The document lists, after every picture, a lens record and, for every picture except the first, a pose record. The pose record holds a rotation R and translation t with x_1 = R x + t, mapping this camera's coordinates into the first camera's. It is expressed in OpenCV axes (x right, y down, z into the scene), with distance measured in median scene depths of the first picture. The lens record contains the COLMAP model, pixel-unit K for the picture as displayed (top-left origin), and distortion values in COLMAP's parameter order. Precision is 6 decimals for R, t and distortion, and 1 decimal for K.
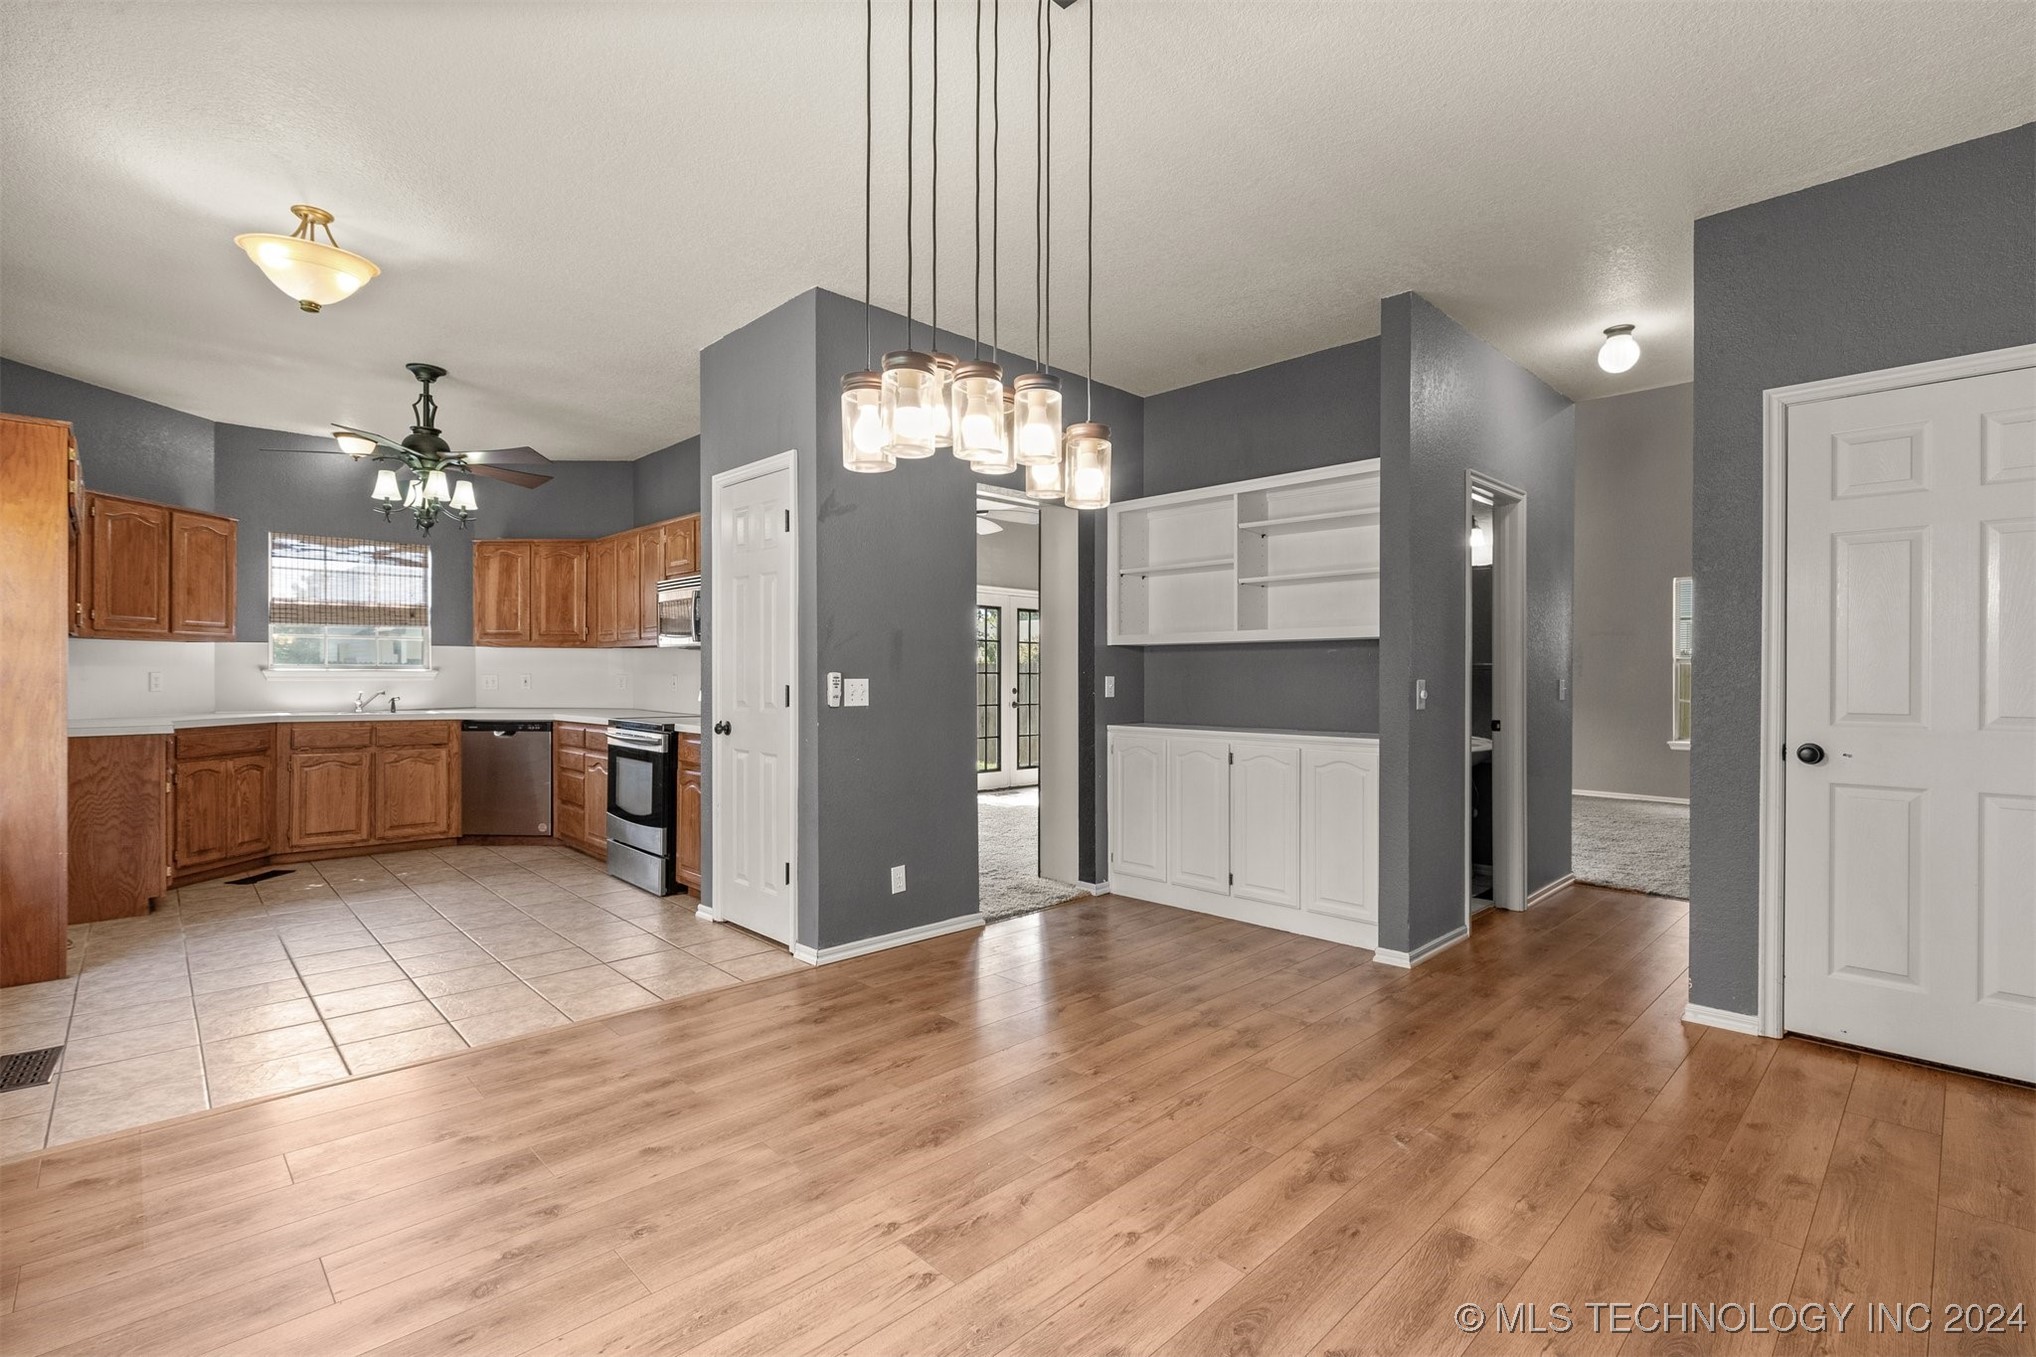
lens RADIAL K [[921.9, 0, 1030.2], [0, 921.9, 677.5], [0, 0, 1]] dist [0.005555, -0.000590]
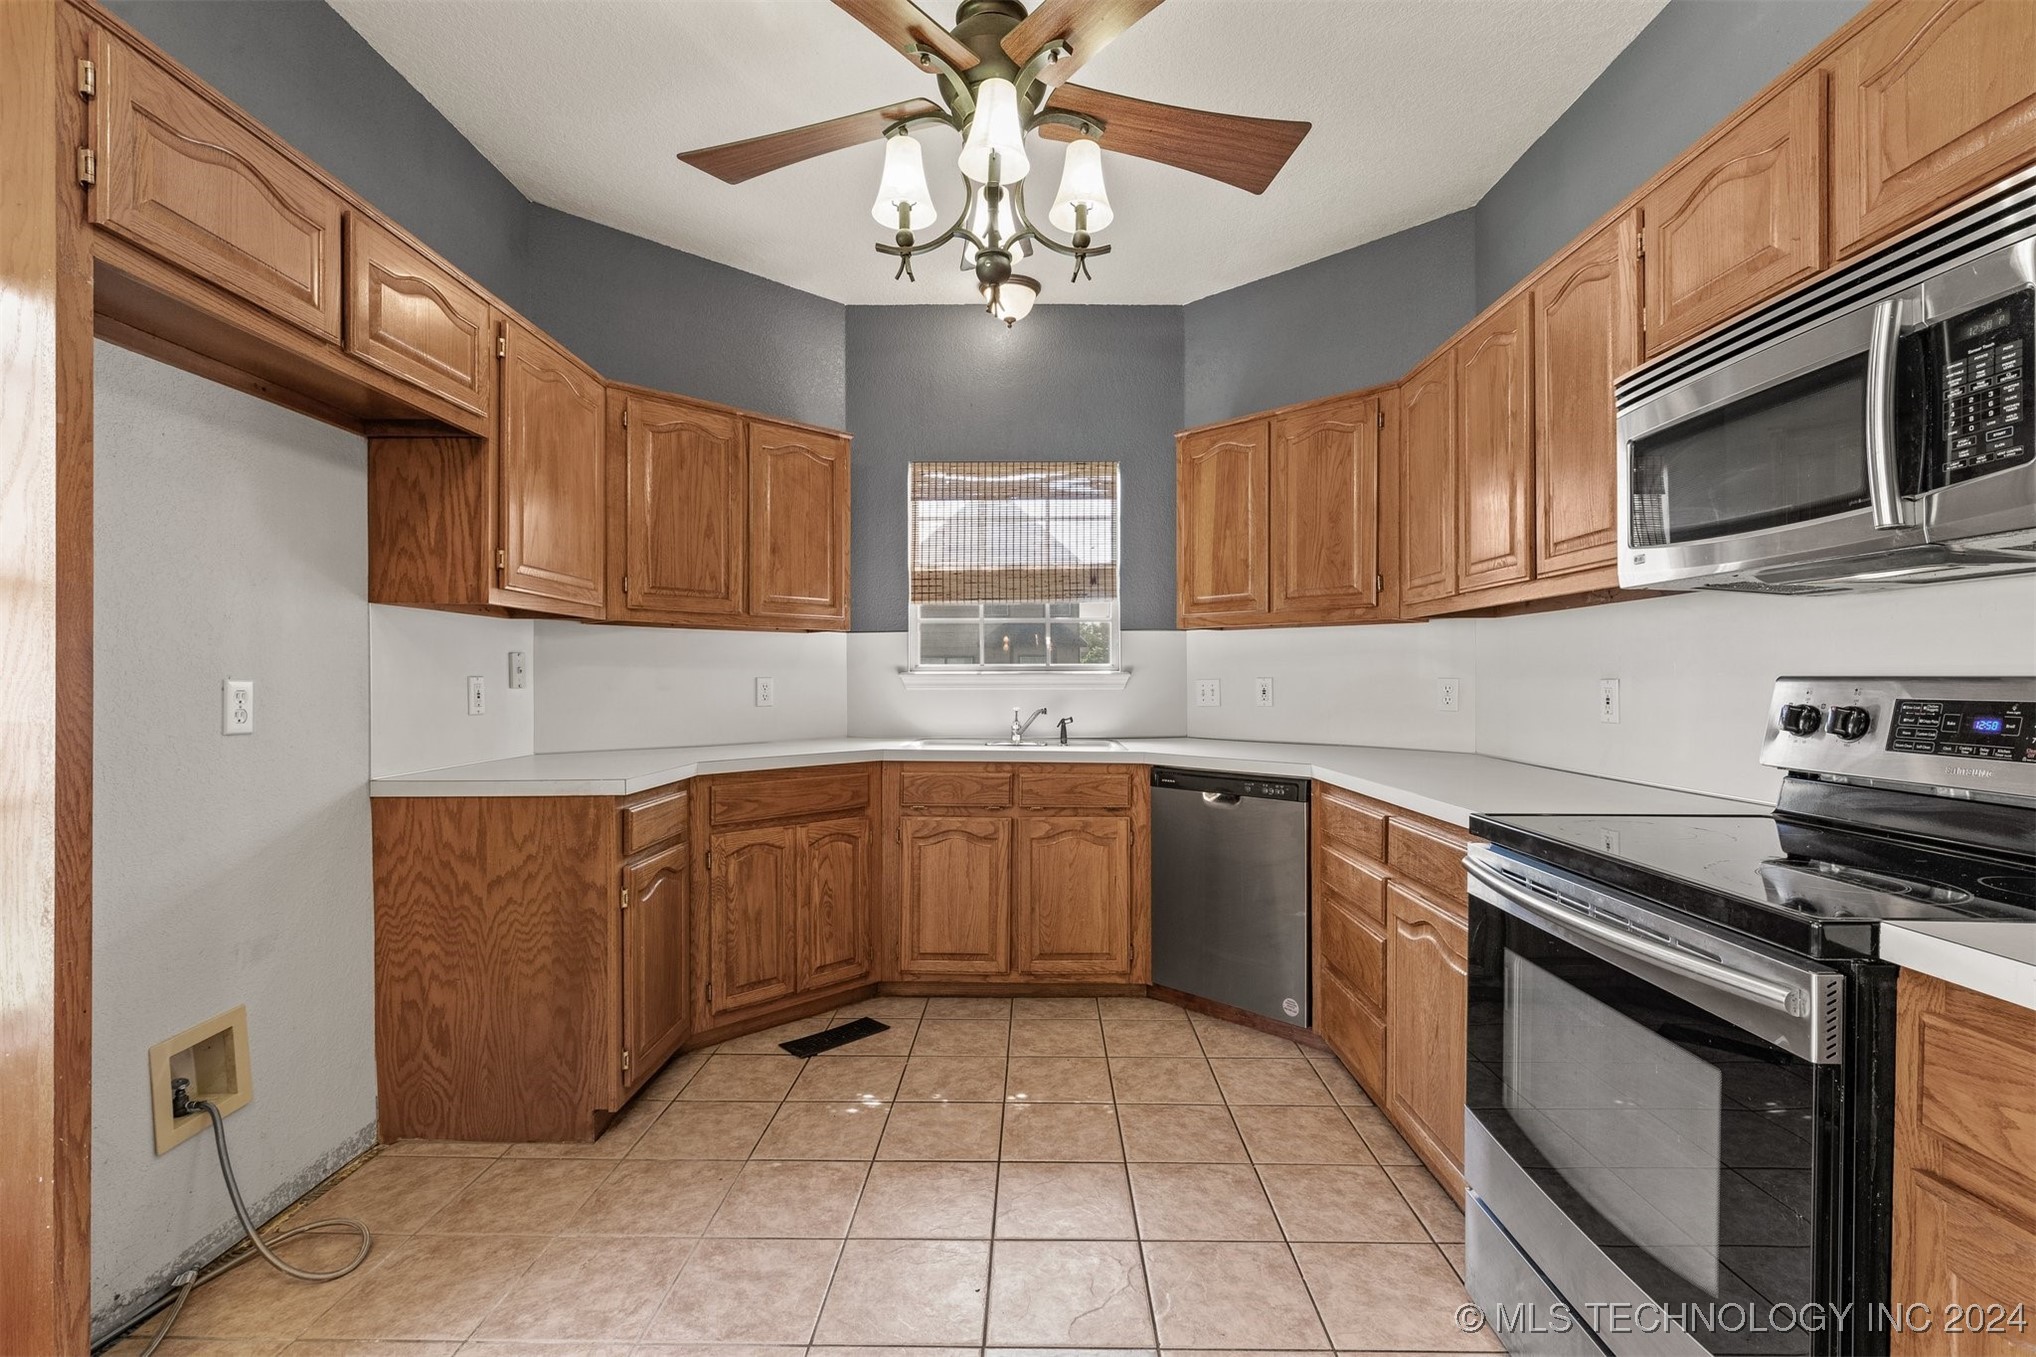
lens RADIAL K [[921.9, 0, 1023.8], [0, 921.9, 684.1], [0, 0, 1]] dist [0.005555, -0.000590]
pose [[0.710629, 0.000237, -0.703567, -0.317256], [0.001007, 0.999999, 0.001354, -0.001555], [0.703566, -0.001670, 0.710628, 0.615144]]
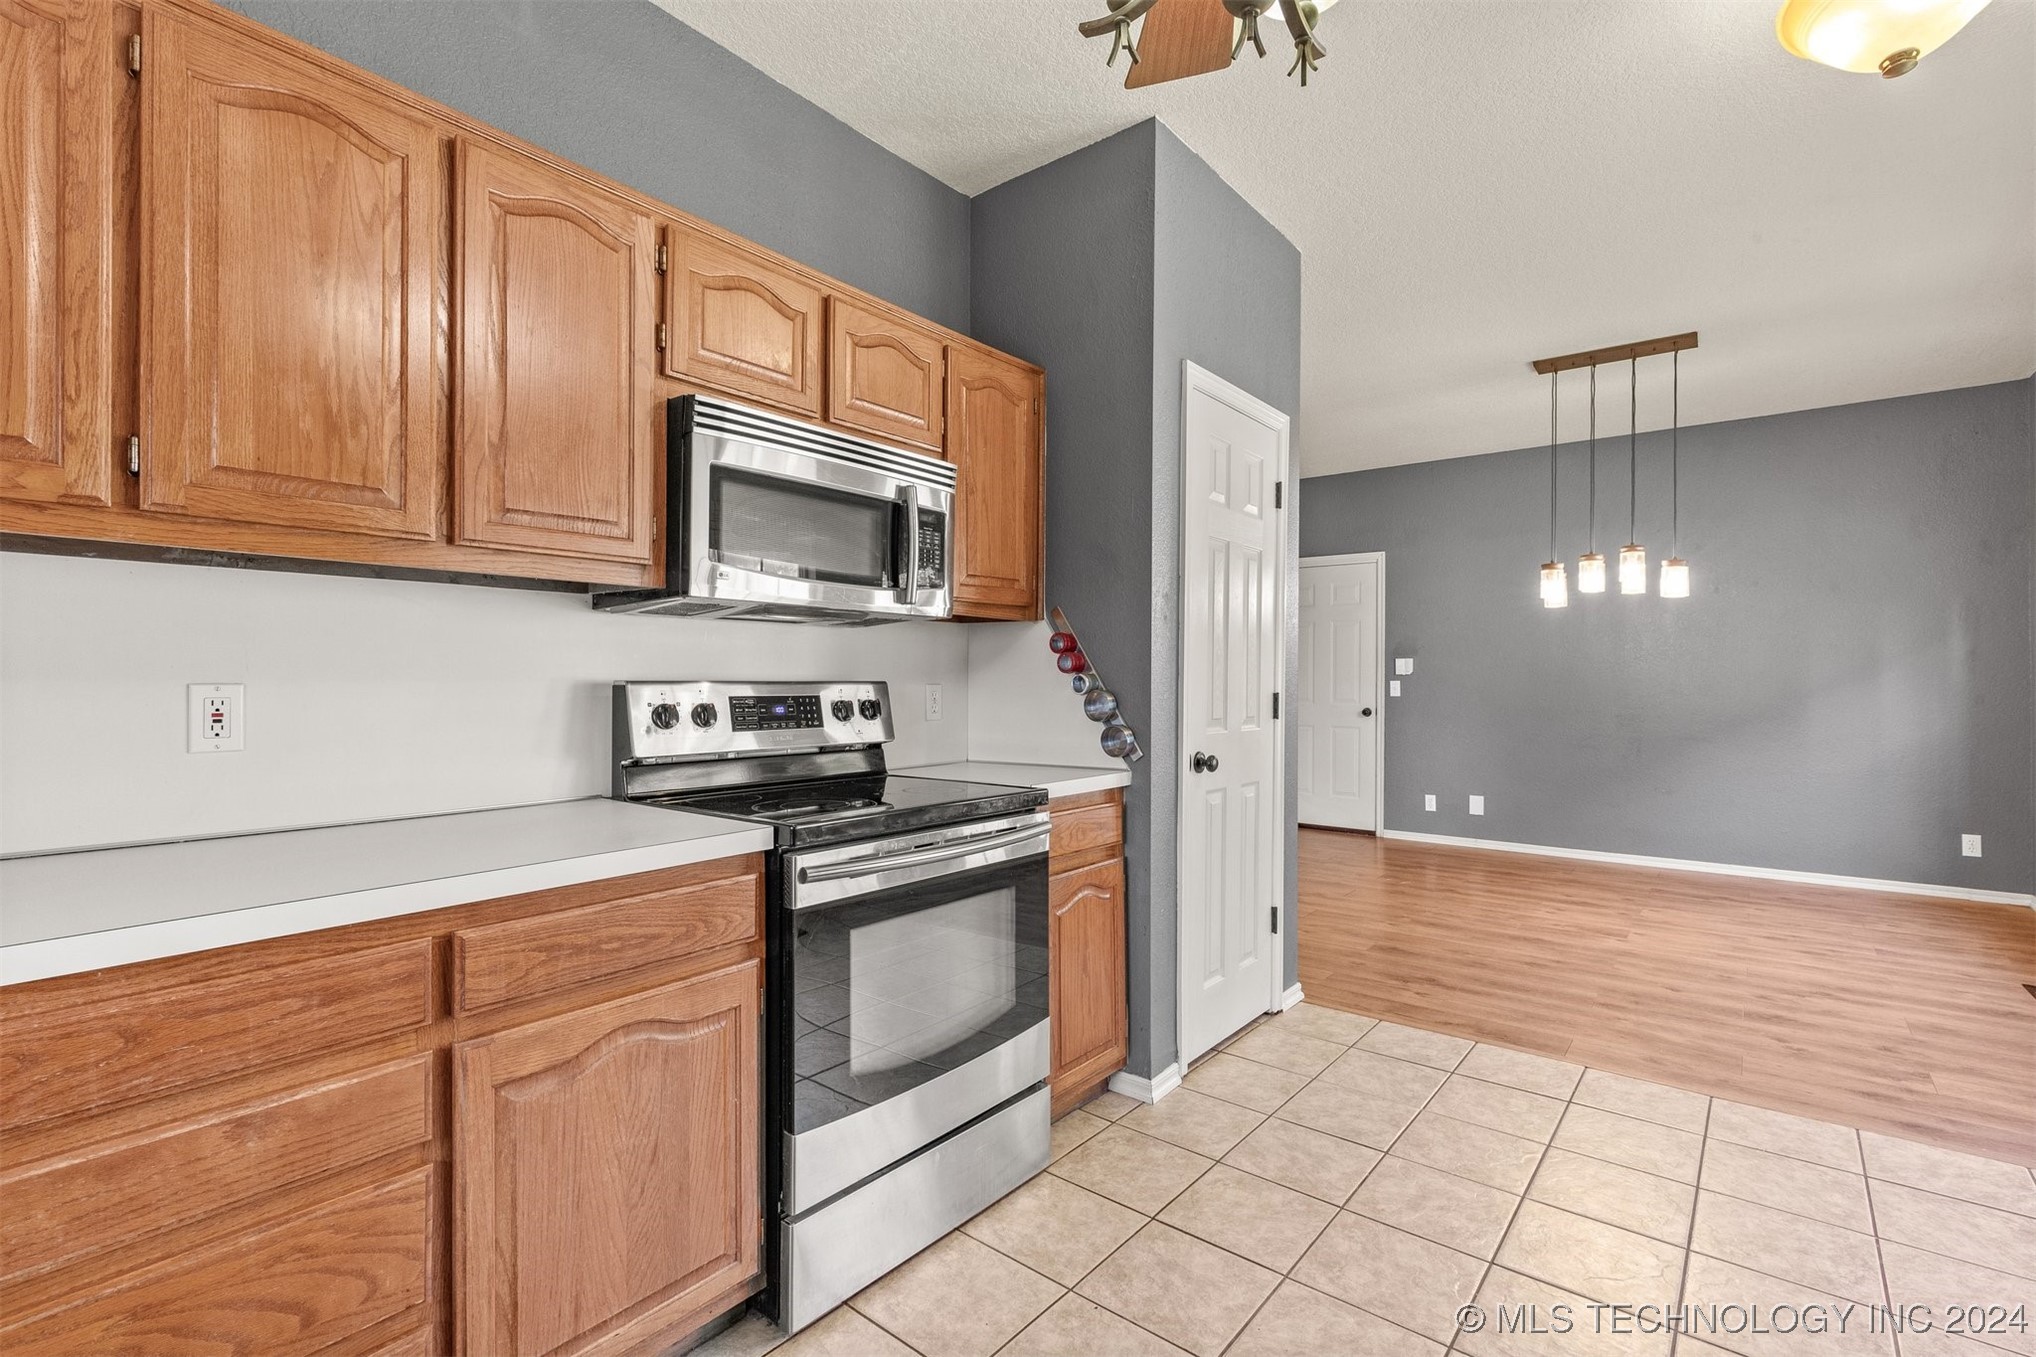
lens RADIAL K [[921.9, 0, 1024.6], [0, 921.9, 672.3], [0, 0, 1]] dist [0.005555, -0.000590]
pose [[-0.121848, 0.001974, 0.992547, -0.712820], [-0.000567, 0.999998, -0.002059, -0.006015], [-0.992549, -0.000814, -0.121847, 0.890912]]
